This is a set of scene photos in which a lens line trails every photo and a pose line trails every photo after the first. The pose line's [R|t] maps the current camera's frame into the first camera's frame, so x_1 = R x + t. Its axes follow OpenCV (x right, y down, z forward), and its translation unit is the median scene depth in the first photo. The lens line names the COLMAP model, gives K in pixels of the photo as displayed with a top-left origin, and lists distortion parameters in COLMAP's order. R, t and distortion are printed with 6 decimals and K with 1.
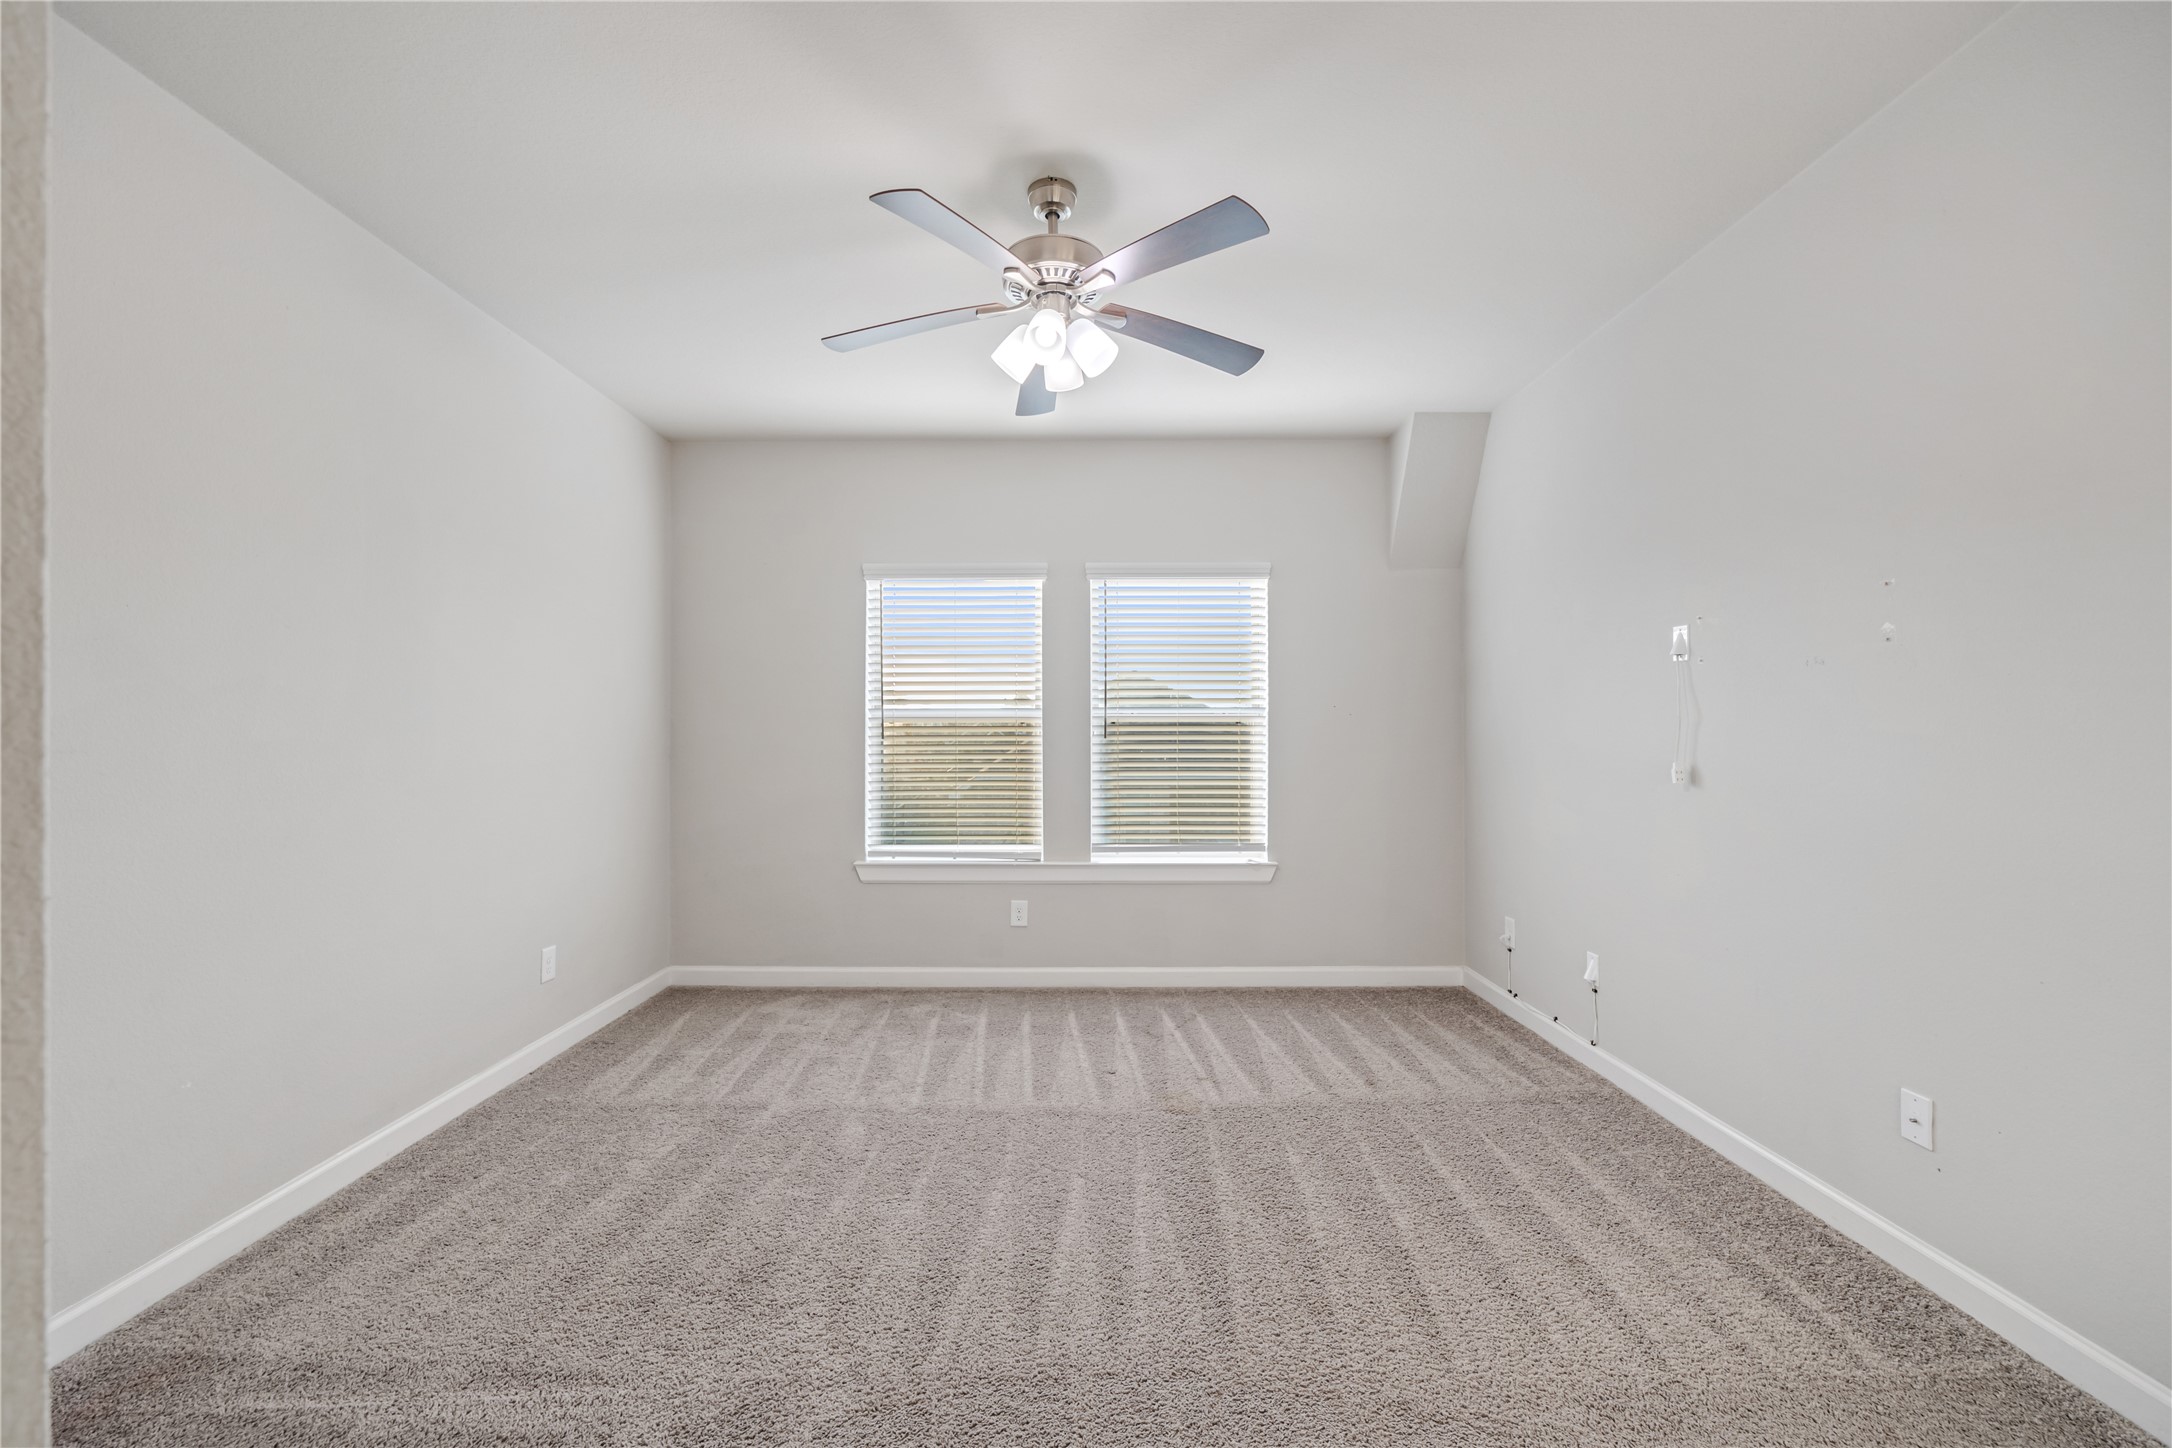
lens RADIAL K [[866.6, 0, 1082.2], [0, 866.6, 728.0], [0, 0, 1]] dist [-0.003053, 0.000786]
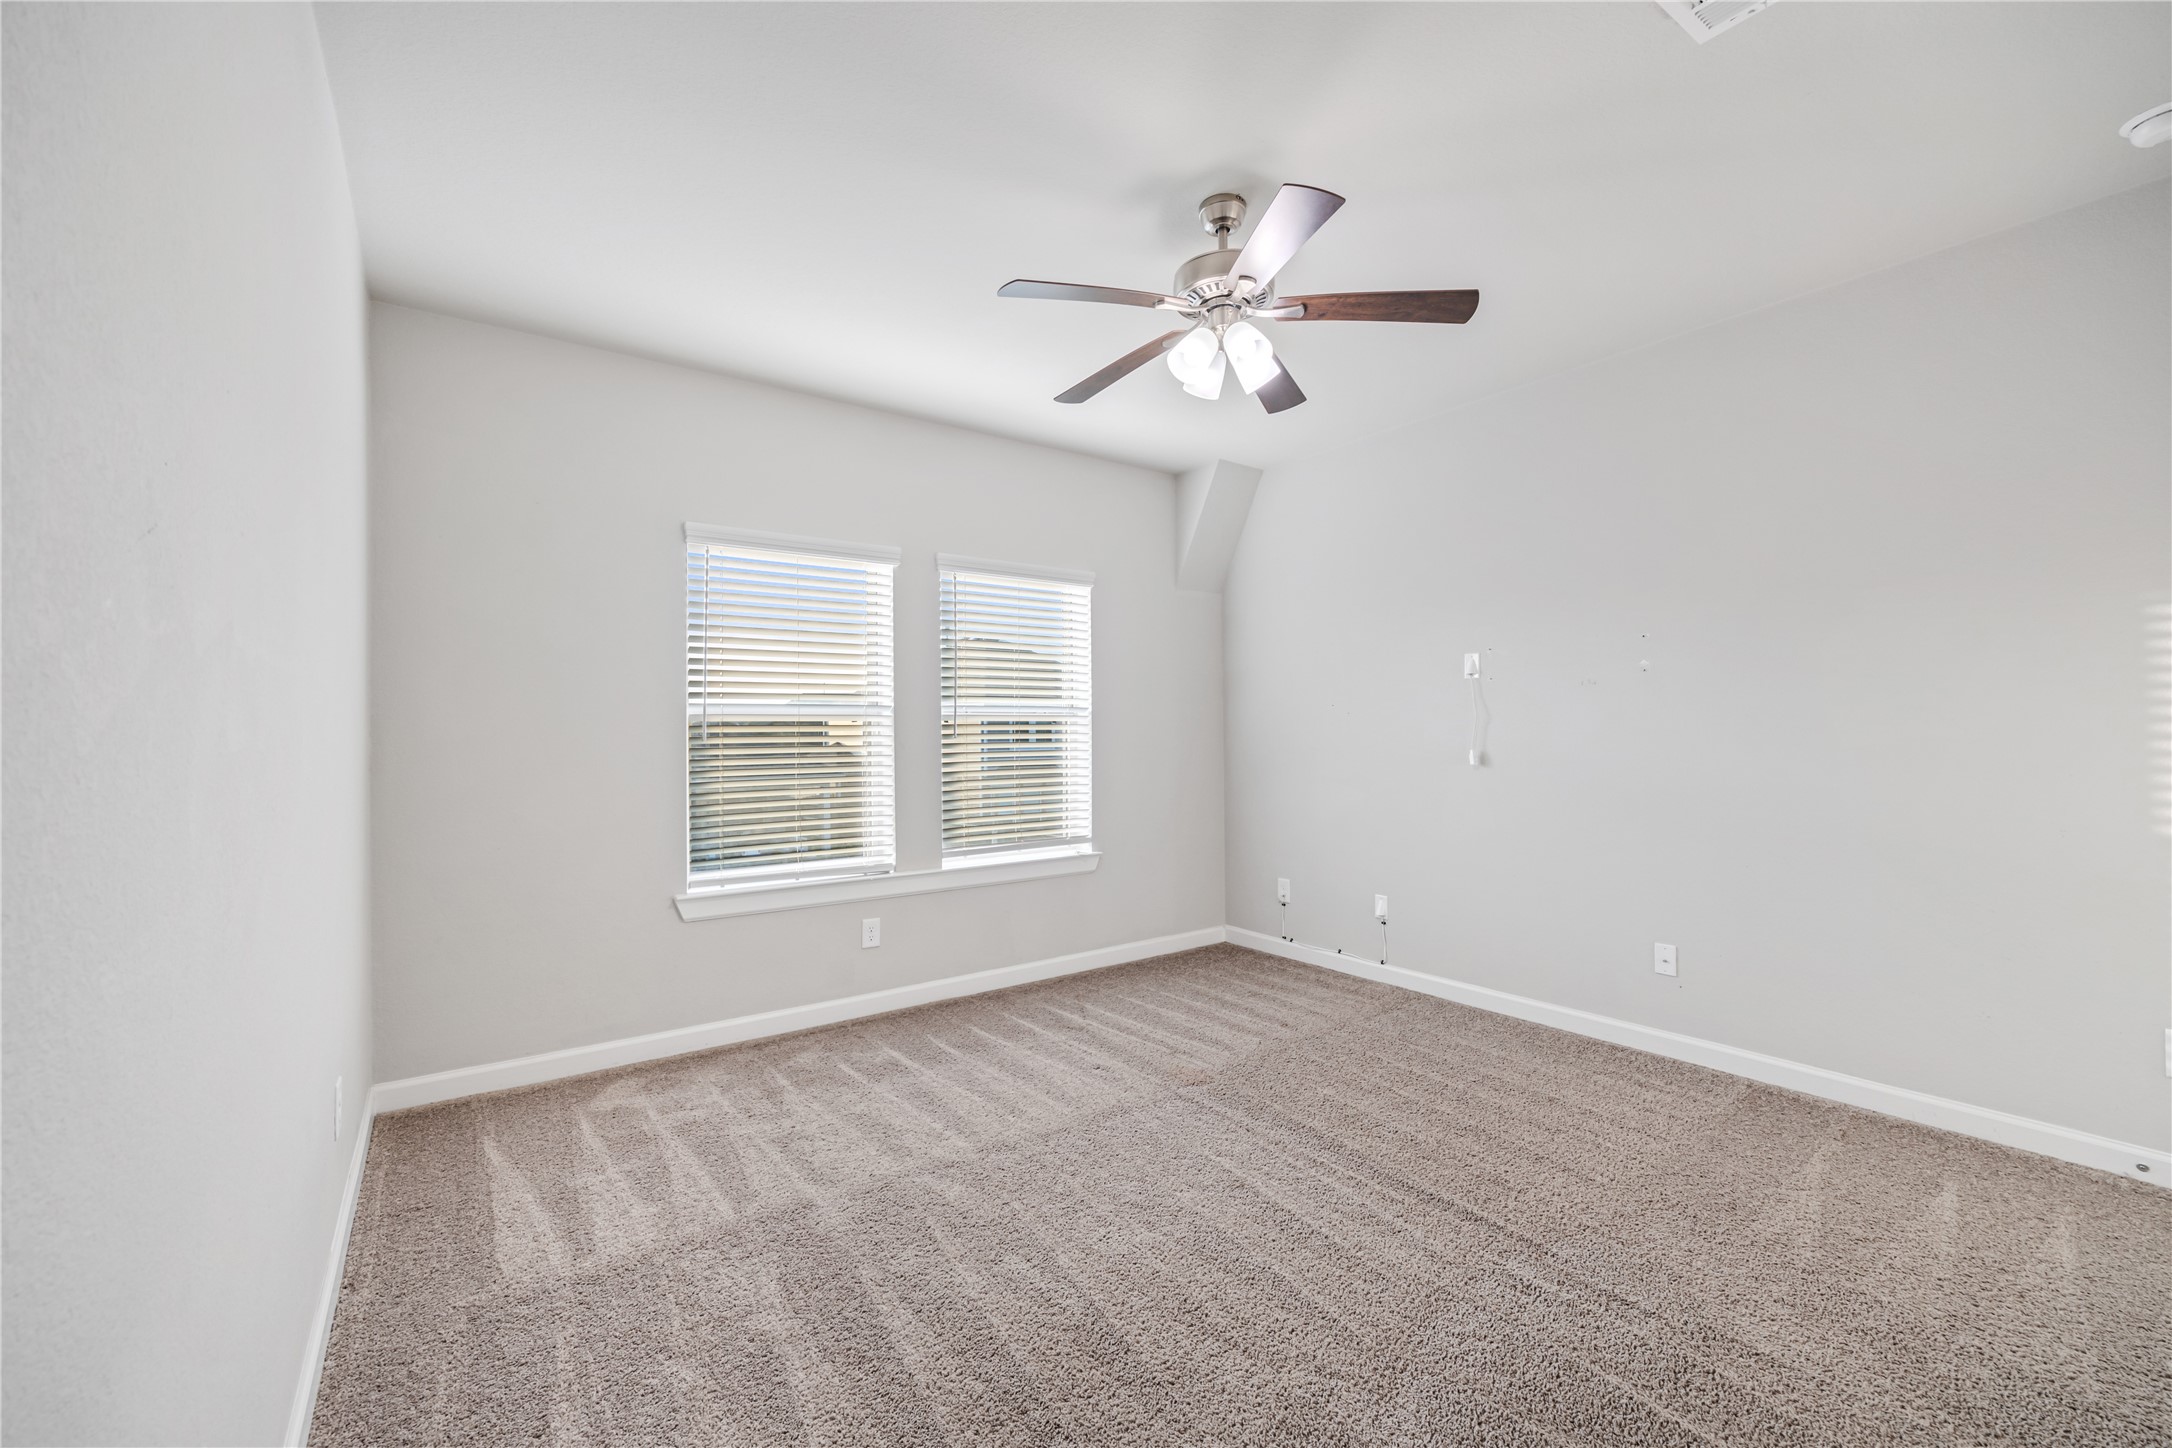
lens RADIAL K [[866.6, 0, 1081.9], [0, 866.6, 724.1], [0, 0, 1]] dist [-0.003053, 0.000786]
pose [[0.810185, 0.001041, 0.586174, -0.486454], [0.002383, 0.999984, -0.005071, 0.002255], [-0.586170, 0.005505, 0.810169, 0.162489]]
